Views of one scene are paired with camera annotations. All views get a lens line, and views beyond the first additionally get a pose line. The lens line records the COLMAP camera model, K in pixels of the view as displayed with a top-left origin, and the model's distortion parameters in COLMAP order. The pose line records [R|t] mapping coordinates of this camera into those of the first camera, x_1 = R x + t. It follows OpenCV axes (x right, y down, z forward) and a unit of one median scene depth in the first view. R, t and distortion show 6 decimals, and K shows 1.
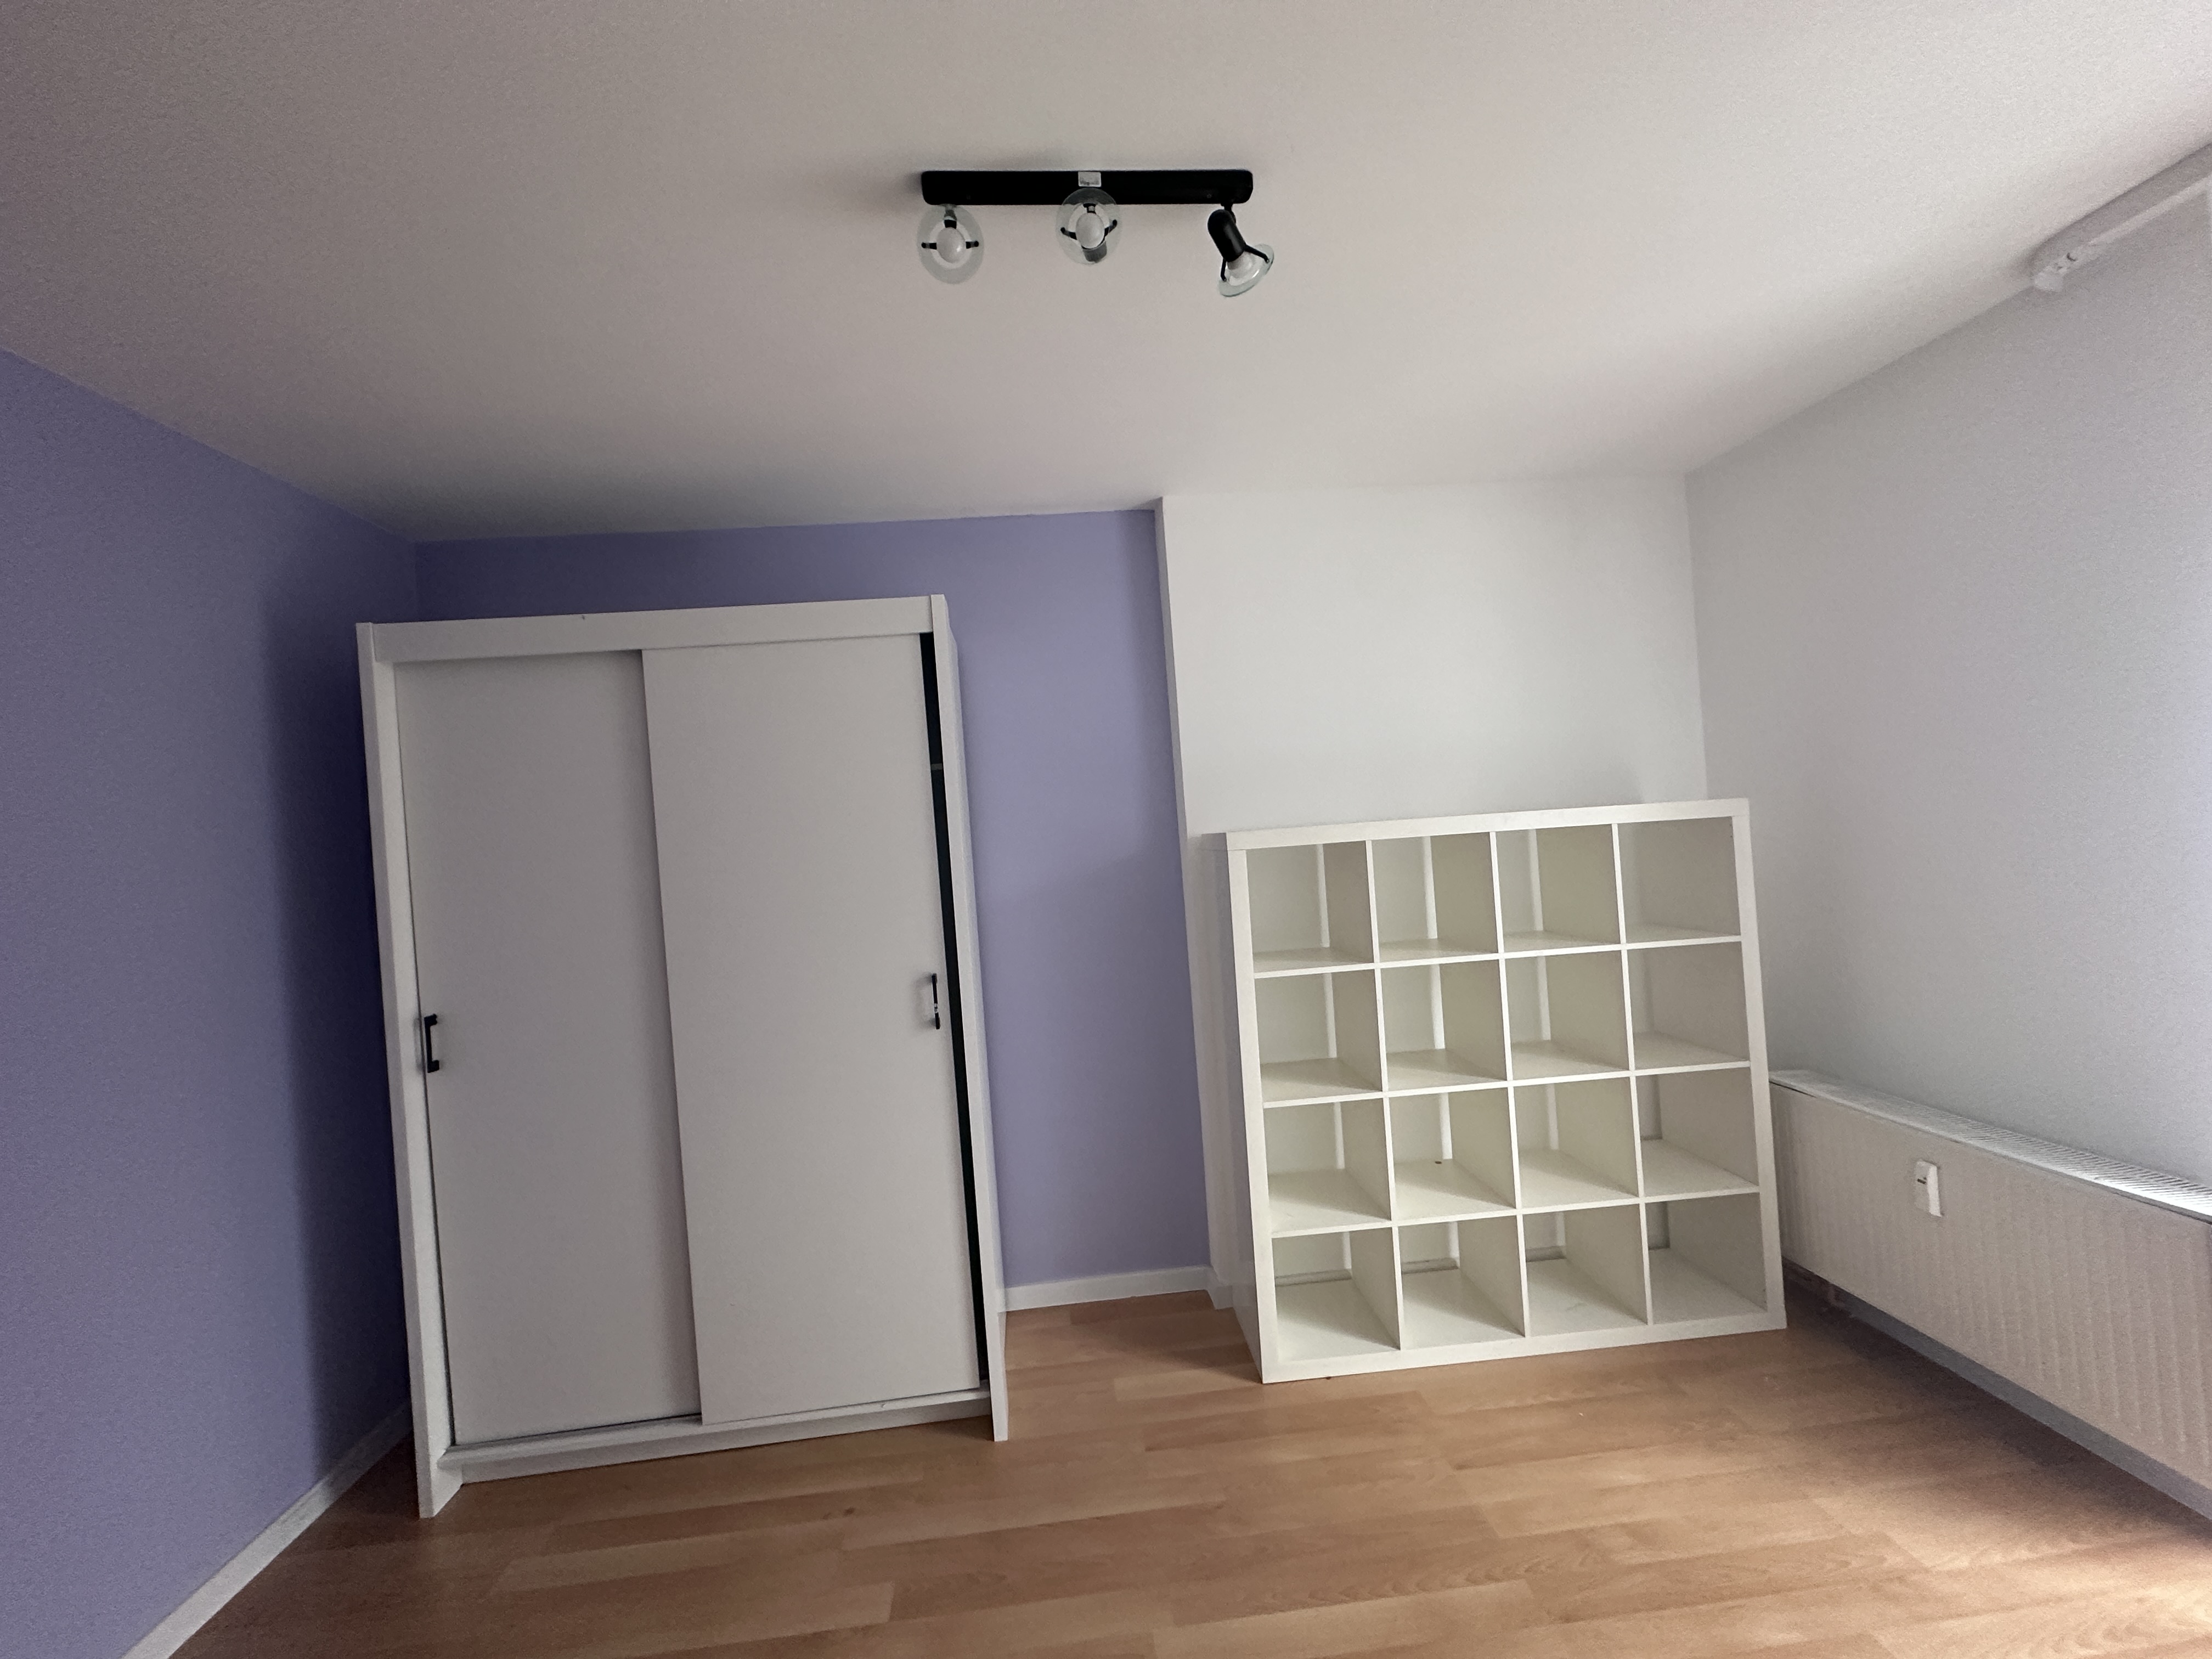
lens RADIAL K [[881.7, 0, 1105.5], [0, 881.7, 833.3], [0, 0, 1]] dist [0.000133, -0.000360]
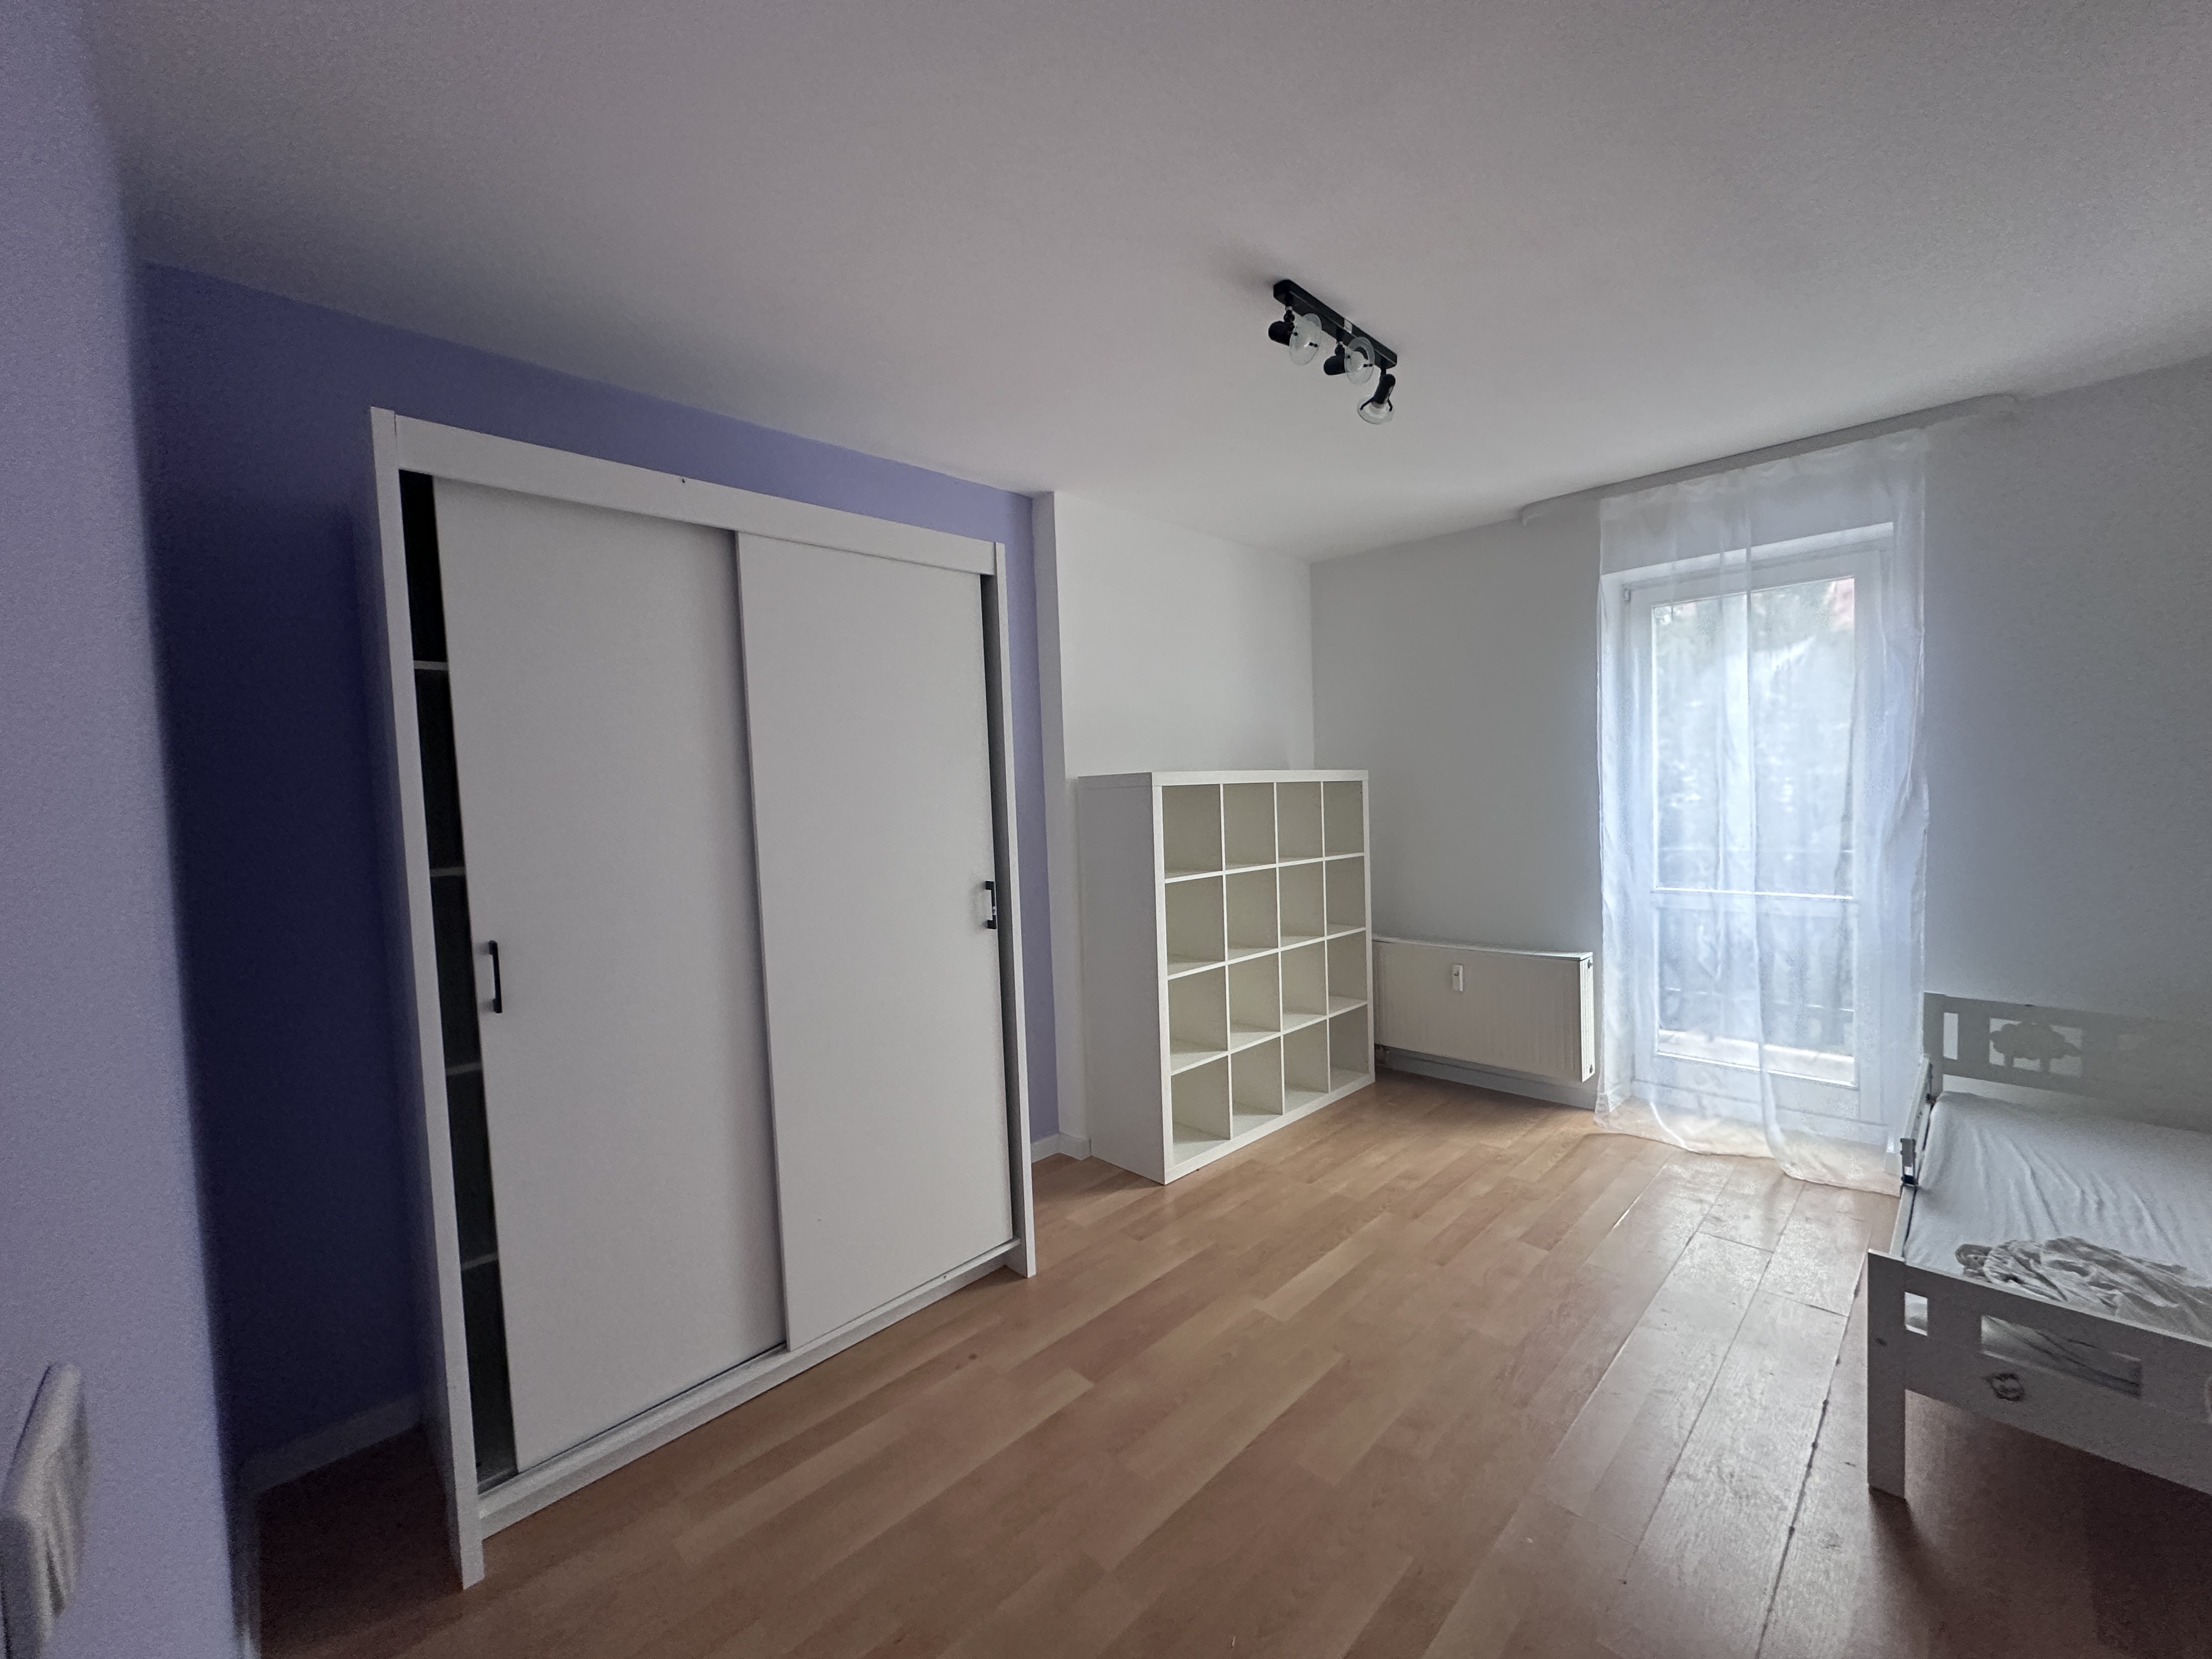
lens RADIAL K [[881.7, 0, 1119.4], [0, 881.7, 833.7], [0, 0, 1]] dist [0.000133, -0.000360]
pose [[0.757103, 0.011645, 0.653192, -0.798271], [-0.016911, 0.999855, 0.001776, 0.095042], [-0.653077, -0.012391, 0.757190, 0.041837]]
